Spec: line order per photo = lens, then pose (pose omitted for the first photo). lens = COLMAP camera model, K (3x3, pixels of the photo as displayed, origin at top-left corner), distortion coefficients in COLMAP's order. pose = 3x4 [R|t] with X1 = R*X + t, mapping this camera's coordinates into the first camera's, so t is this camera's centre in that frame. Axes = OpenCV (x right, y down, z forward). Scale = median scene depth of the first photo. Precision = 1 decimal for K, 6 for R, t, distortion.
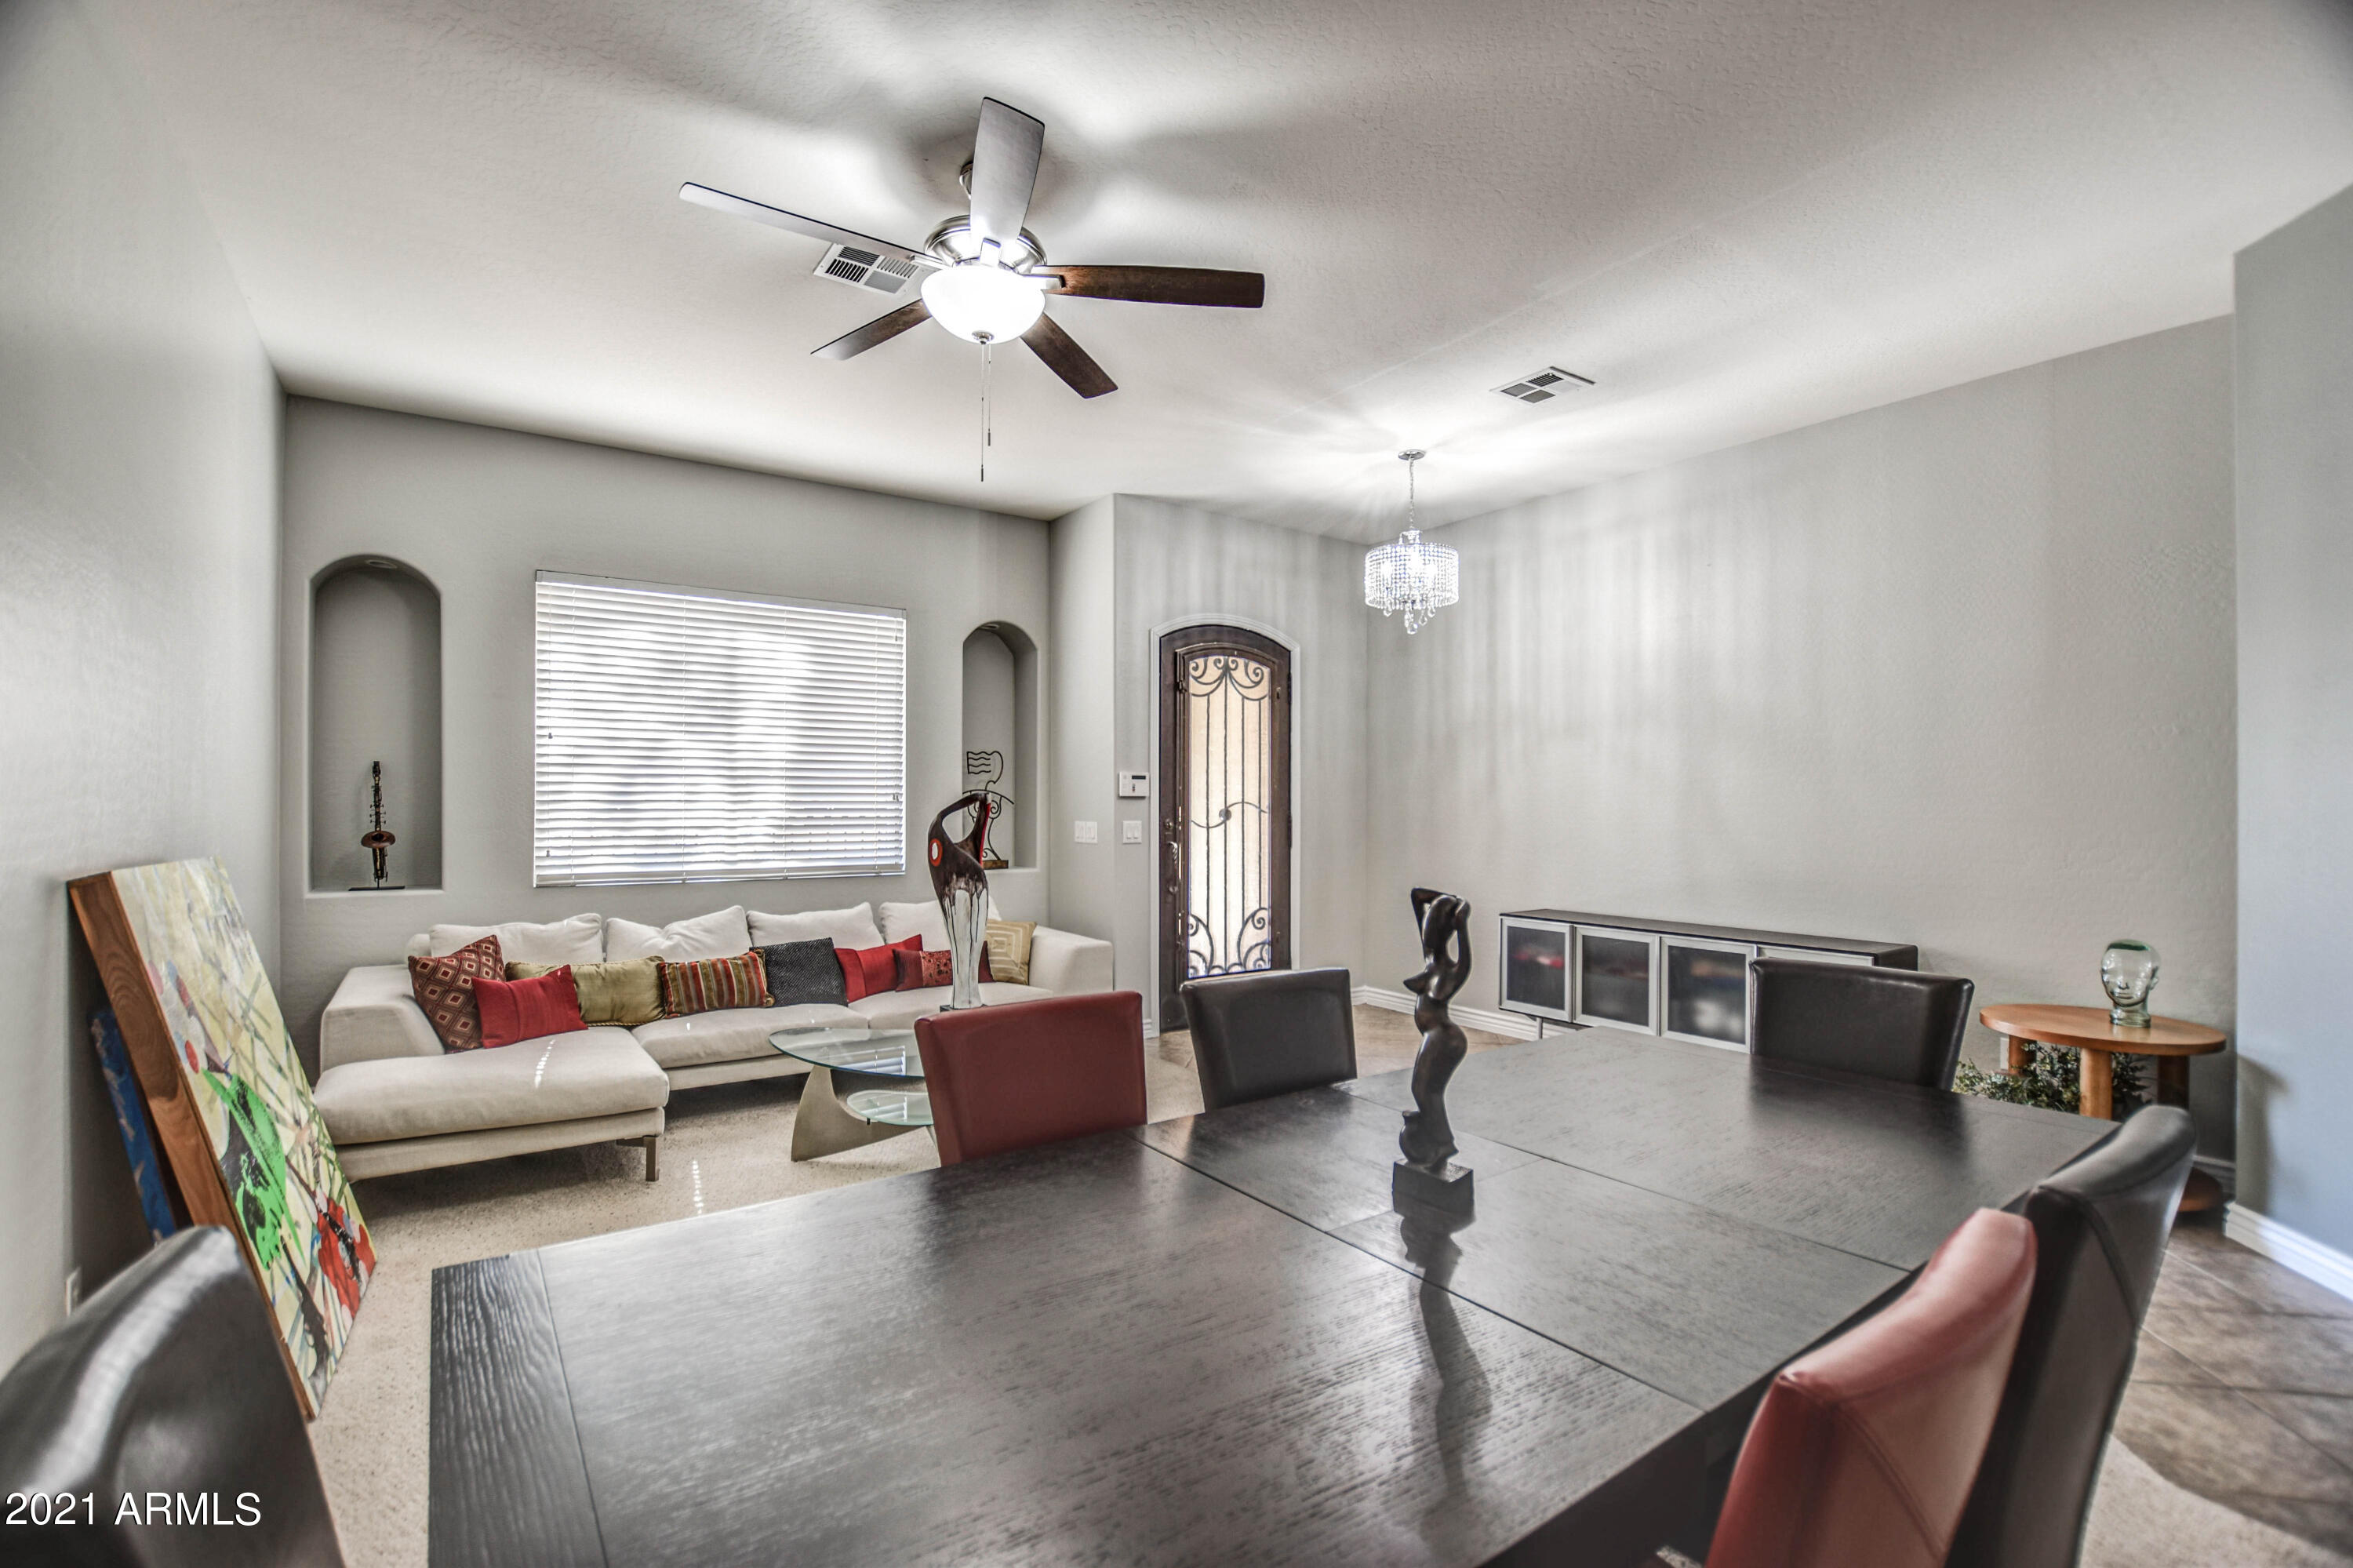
lens RADIAL K [[1062.2, 0, 1182.8], [0, 1062.2, 801.4], [0, 0, 1]] dist [-0.023605, 0.000345]
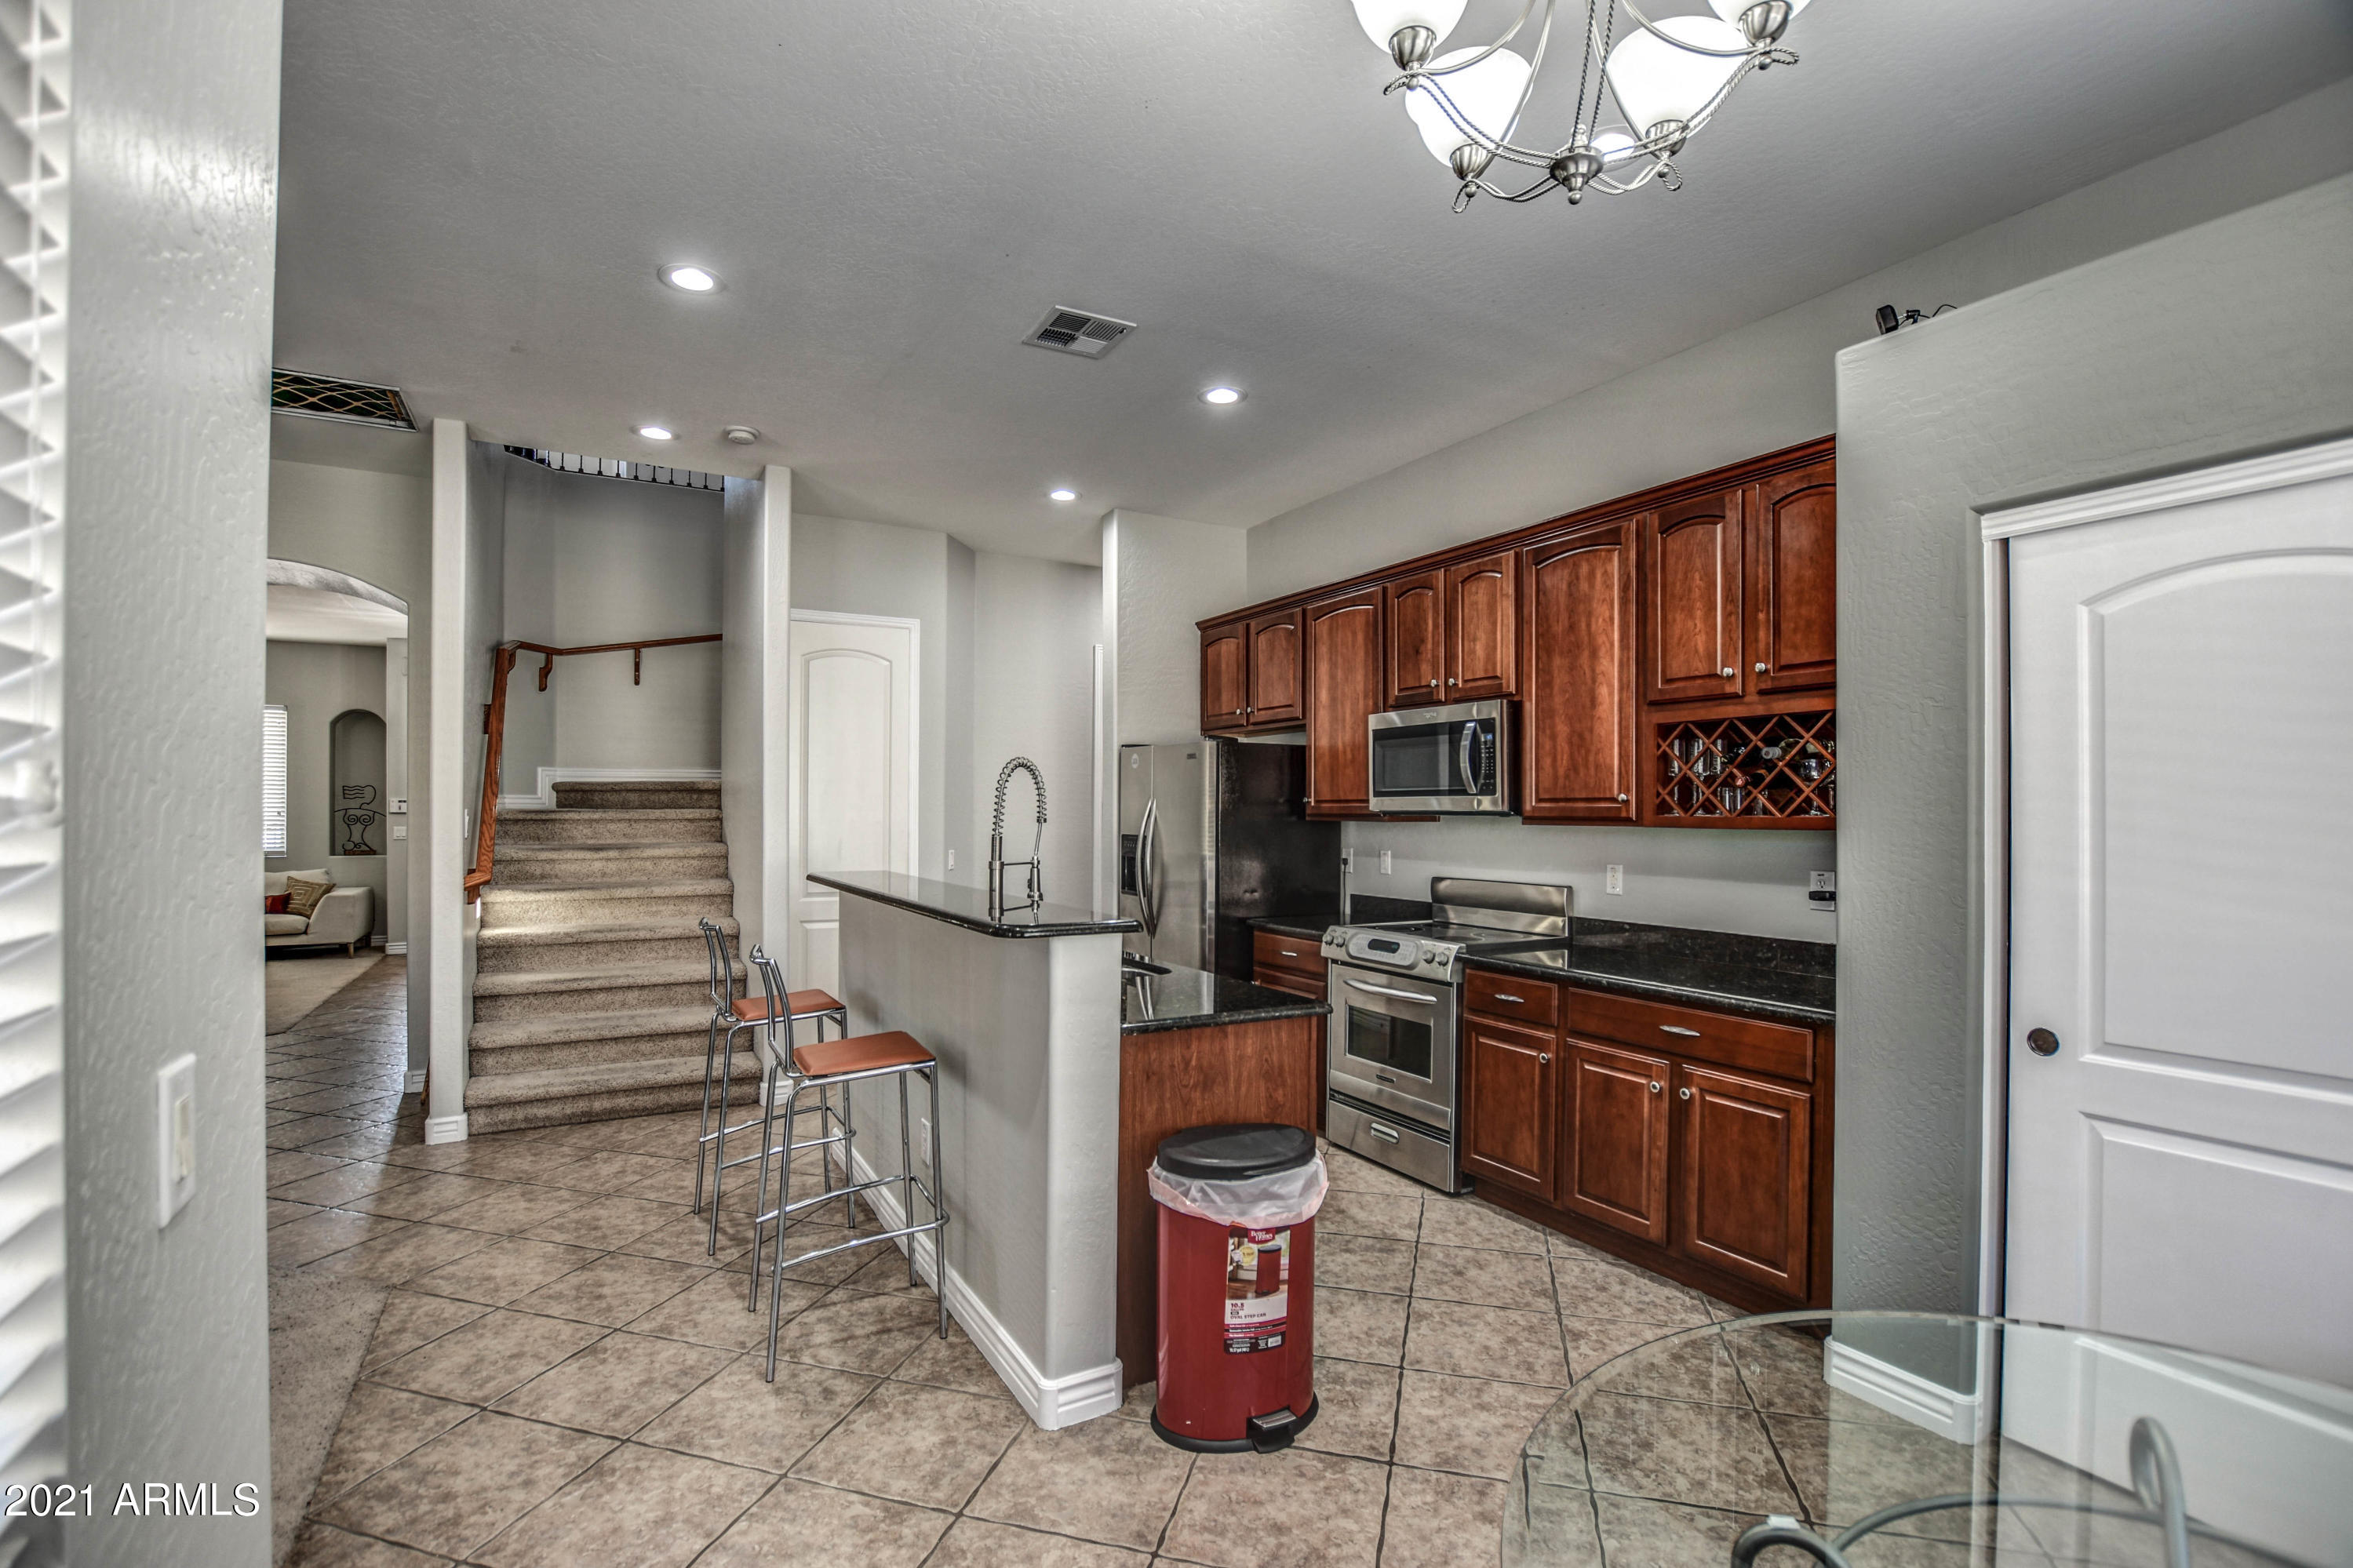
lens RADIAL K [[1062.0, 0, 1182.8], [0, 1062.0, 801.4], [0, 0, 1]] dist [-0.023605, 0.000345]
pose [[0.994913, -0.004851, -0.100624, 1.394737], [0.004167, 0.999967, -0.007004, -0.004885], [0.100654, 0.006549, 0.994900, -0.565292]]
